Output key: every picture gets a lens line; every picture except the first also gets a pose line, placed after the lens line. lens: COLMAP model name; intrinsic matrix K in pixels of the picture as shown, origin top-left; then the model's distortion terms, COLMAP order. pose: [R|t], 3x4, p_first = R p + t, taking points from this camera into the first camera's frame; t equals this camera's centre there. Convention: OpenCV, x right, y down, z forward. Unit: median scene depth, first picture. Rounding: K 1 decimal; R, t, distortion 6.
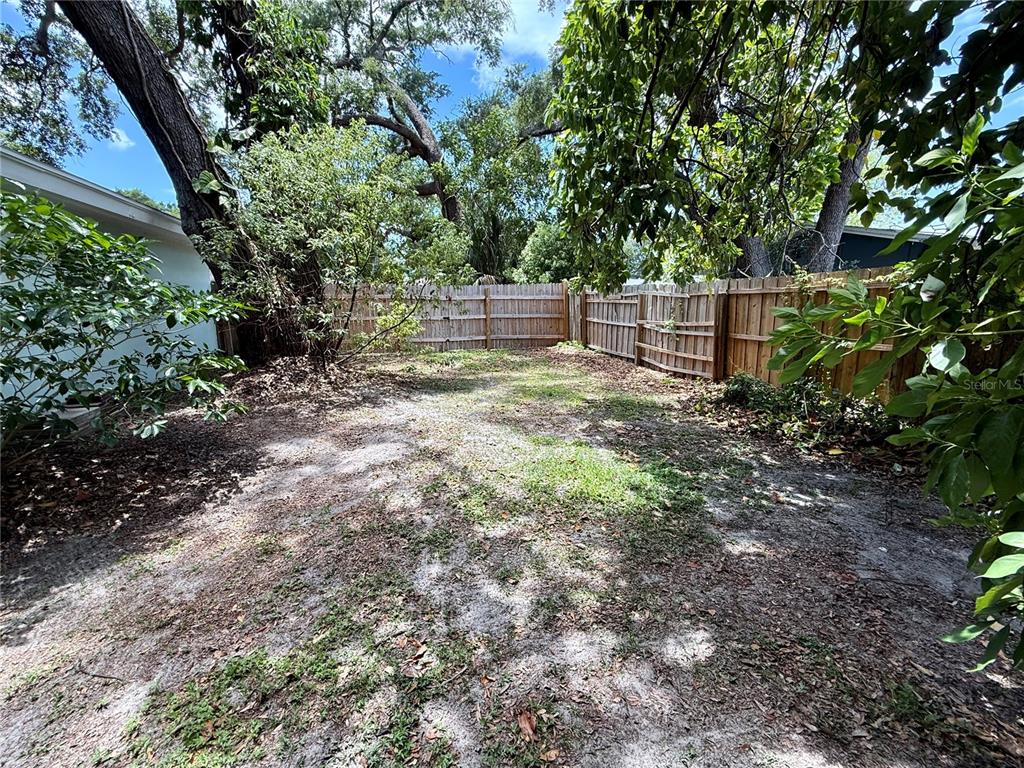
lens RADIAL K [[410.0, 0, 507.5], [0, 410.0, 388.1], [0, 0, 1]] dist [-0.000991, 0.000041]
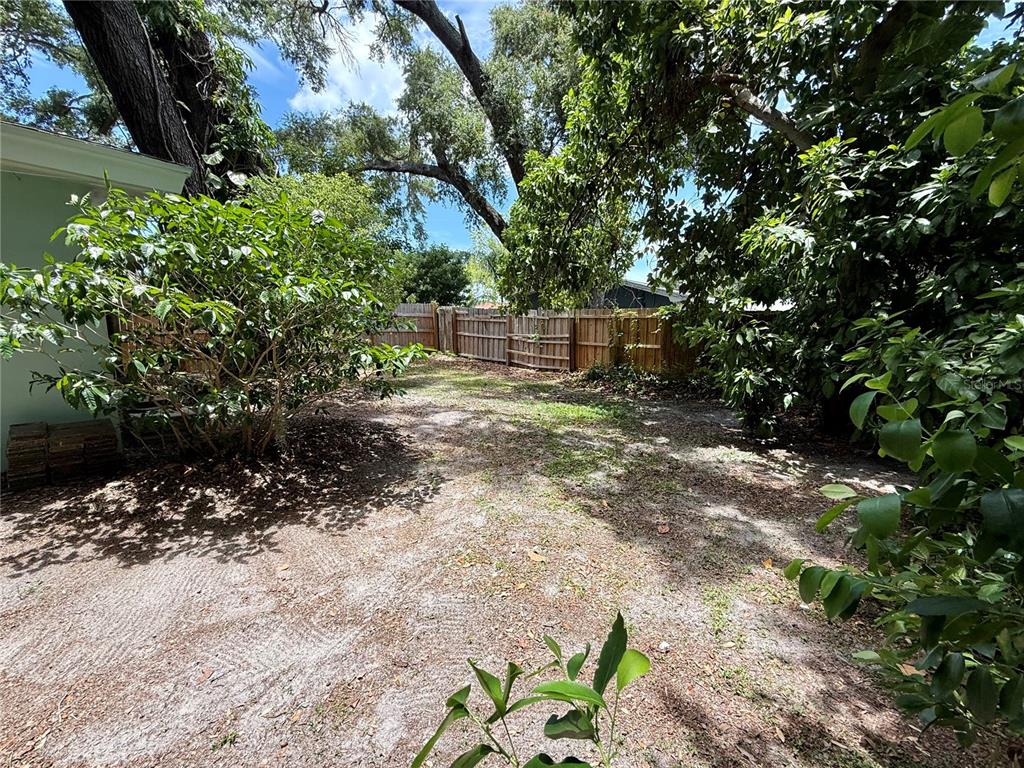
lens RADIAL K [[410.0, 0, 507.5], [0, 410.0, 388.1], [0, 0, 1]] dist [-0.000991, 0.000041]
pose [[0.859069, -0.062467, 0.508034, -0.405748], [0.081994, 0.996502, -0.016119, 0.042009], [-0.505251, 0.055503, 0.861186, -0.200921]]
